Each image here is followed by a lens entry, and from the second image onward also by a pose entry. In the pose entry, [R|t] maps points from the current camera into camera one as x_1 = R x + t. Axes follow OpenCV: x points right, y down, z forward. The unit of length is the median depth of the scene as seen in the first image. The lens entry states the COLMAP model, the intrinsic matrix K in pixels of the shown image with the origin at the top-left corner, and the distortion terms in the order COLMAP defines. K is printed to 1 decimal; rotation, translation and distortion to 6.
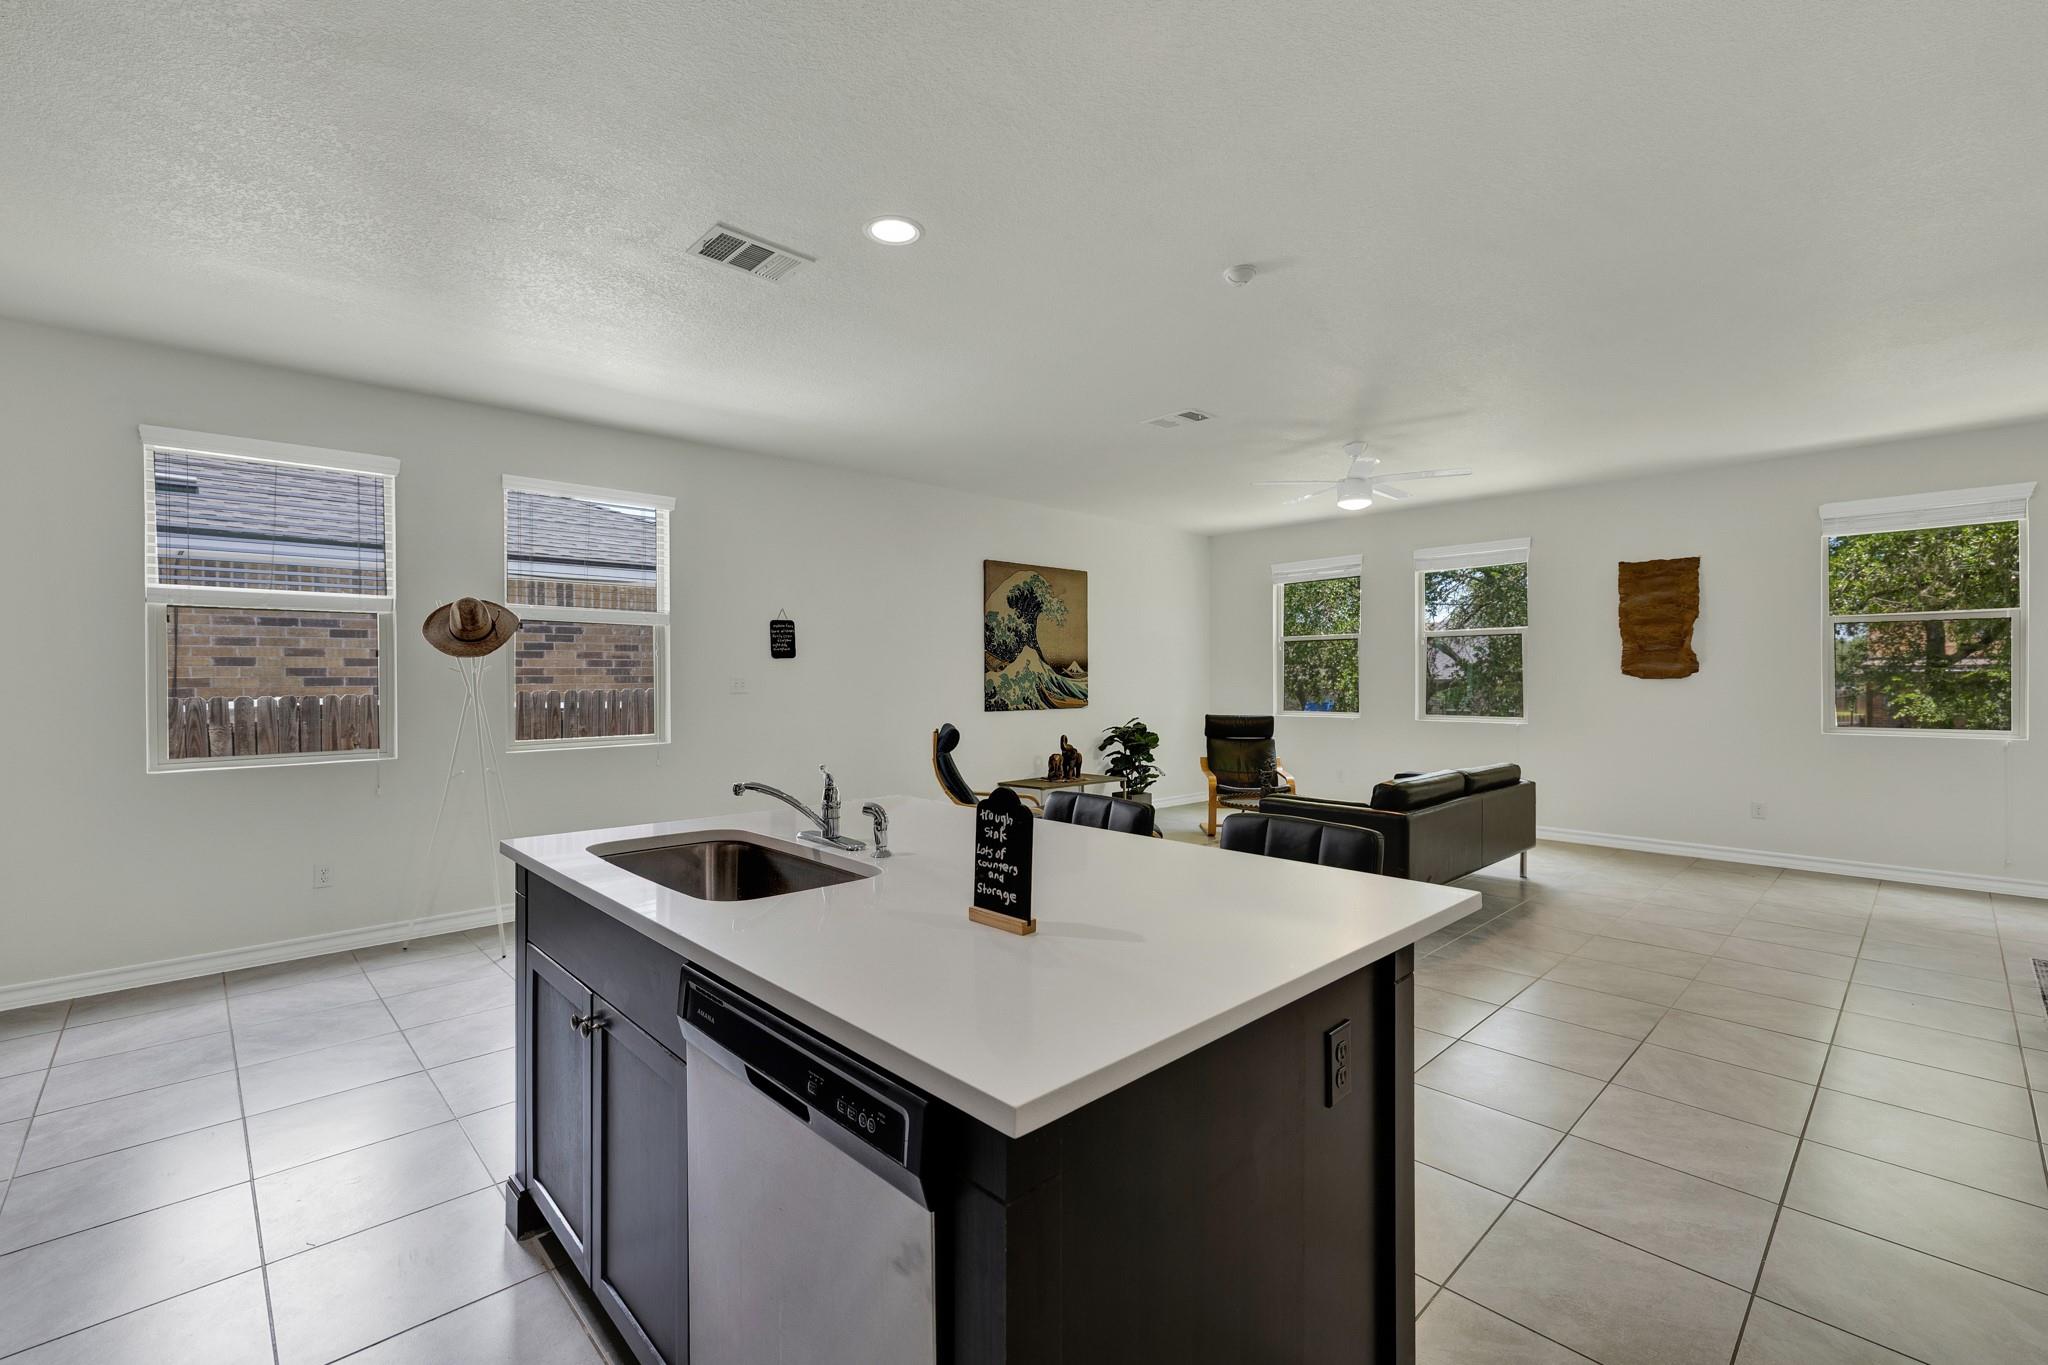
lens RADIAL K [[882.2, 0, 1012.6], [0, 882.2, 681.1], [0, 0, 1]] dist [0.000629, -0.000189]
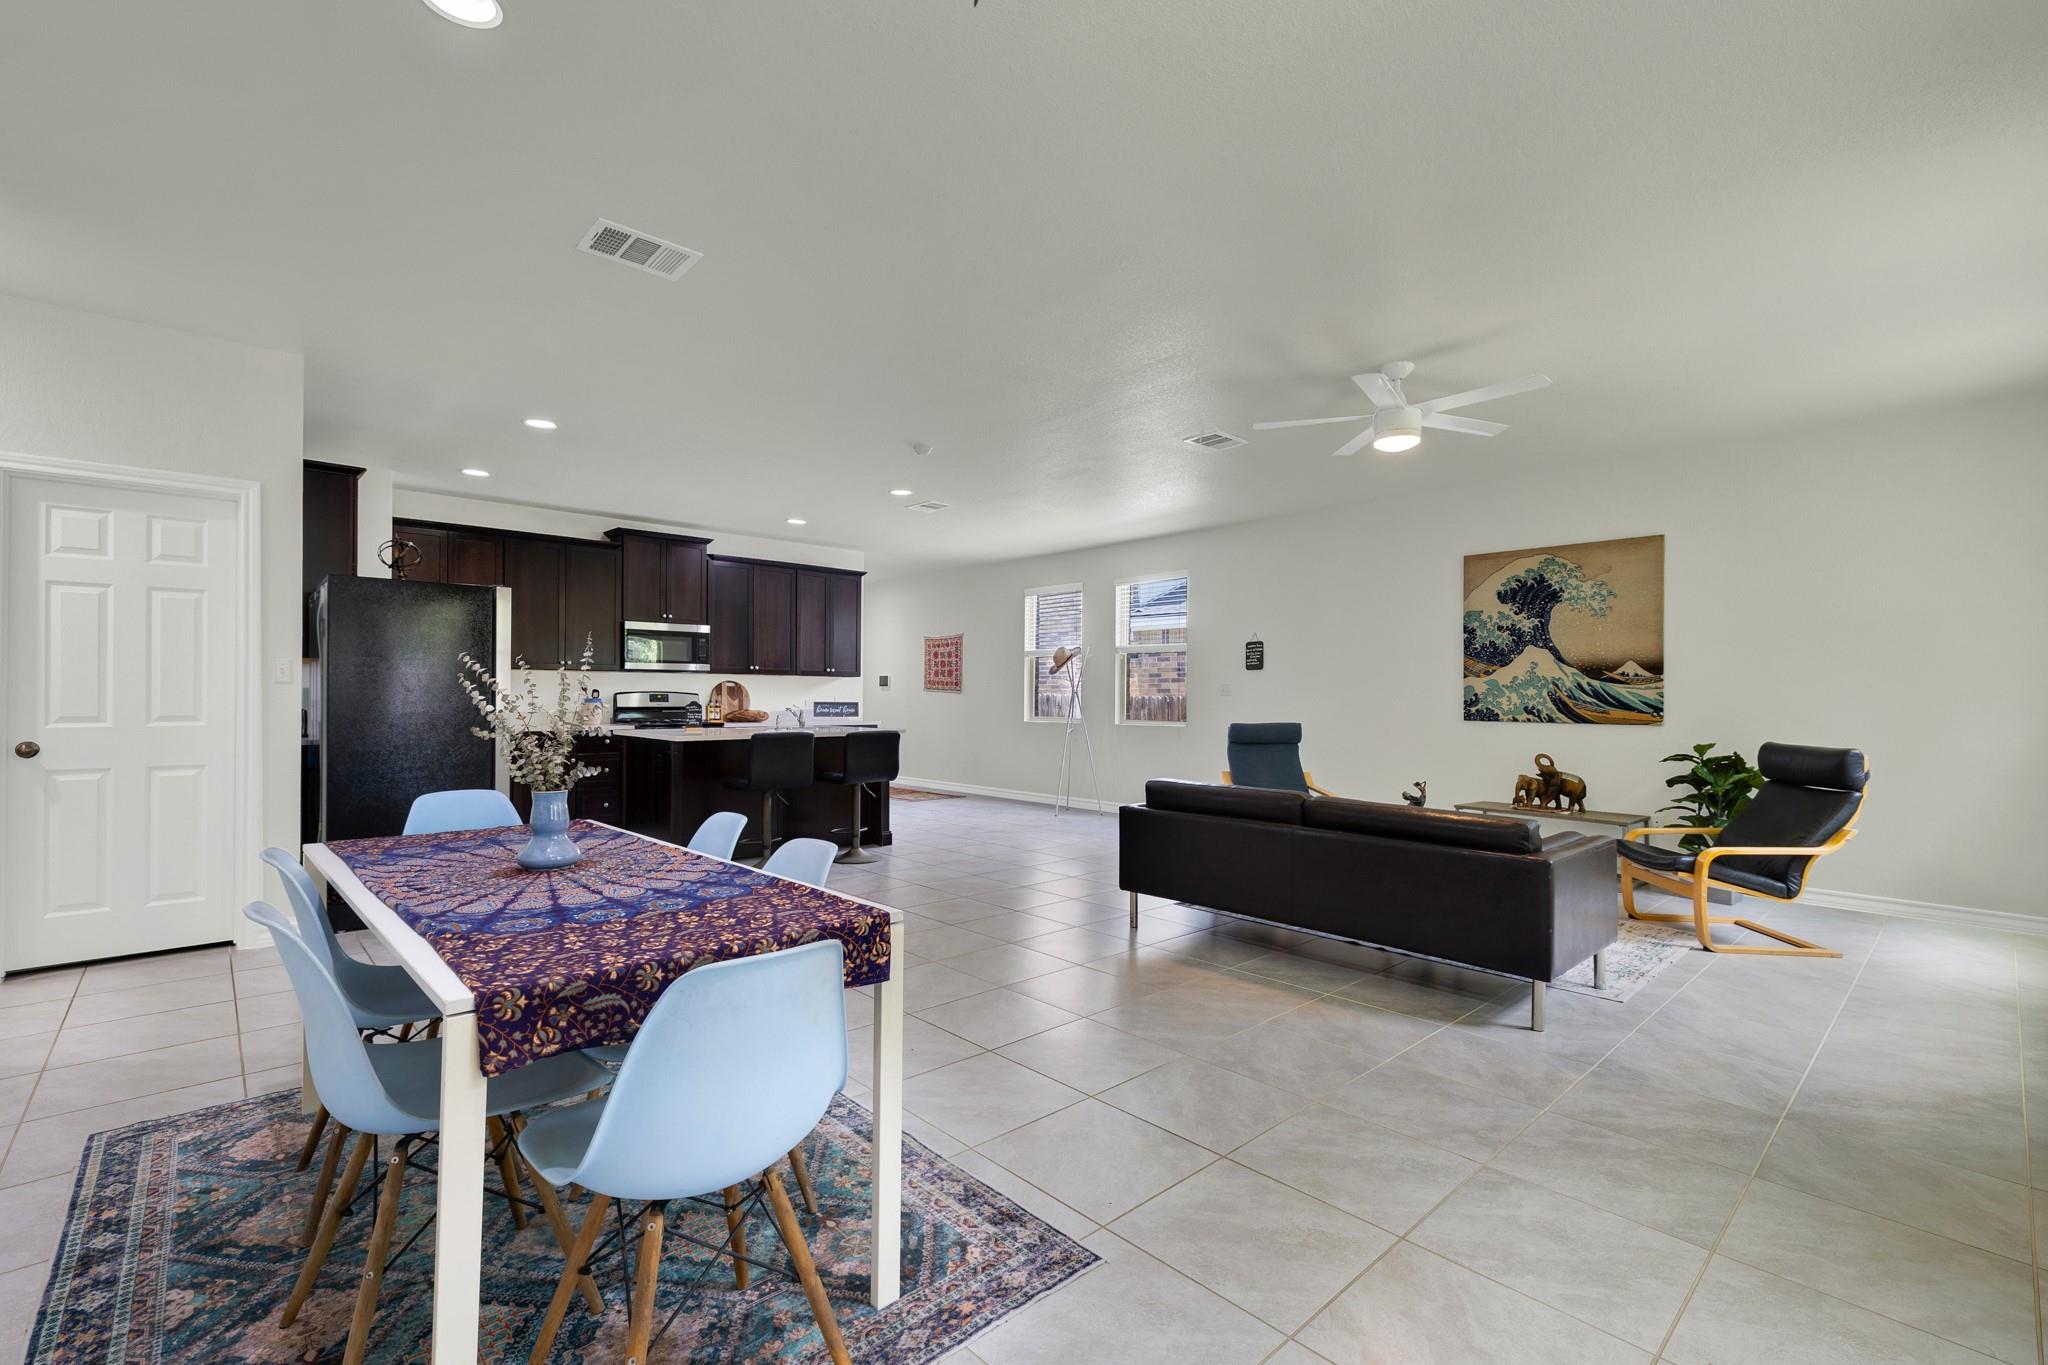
lens RADIAL K [[882.2, 0, 1015.1], [0, 882.2, 697.9], [0, 0, 1]] dist [0.000629, -0.000189]
pose [[-0.023920, 0.004854, -0.999702, 0.873943], [-0.012388, 0.999910, 0.005151, 0.011595], [0.999637, 0.012508, -0.023858, 0.533917]]
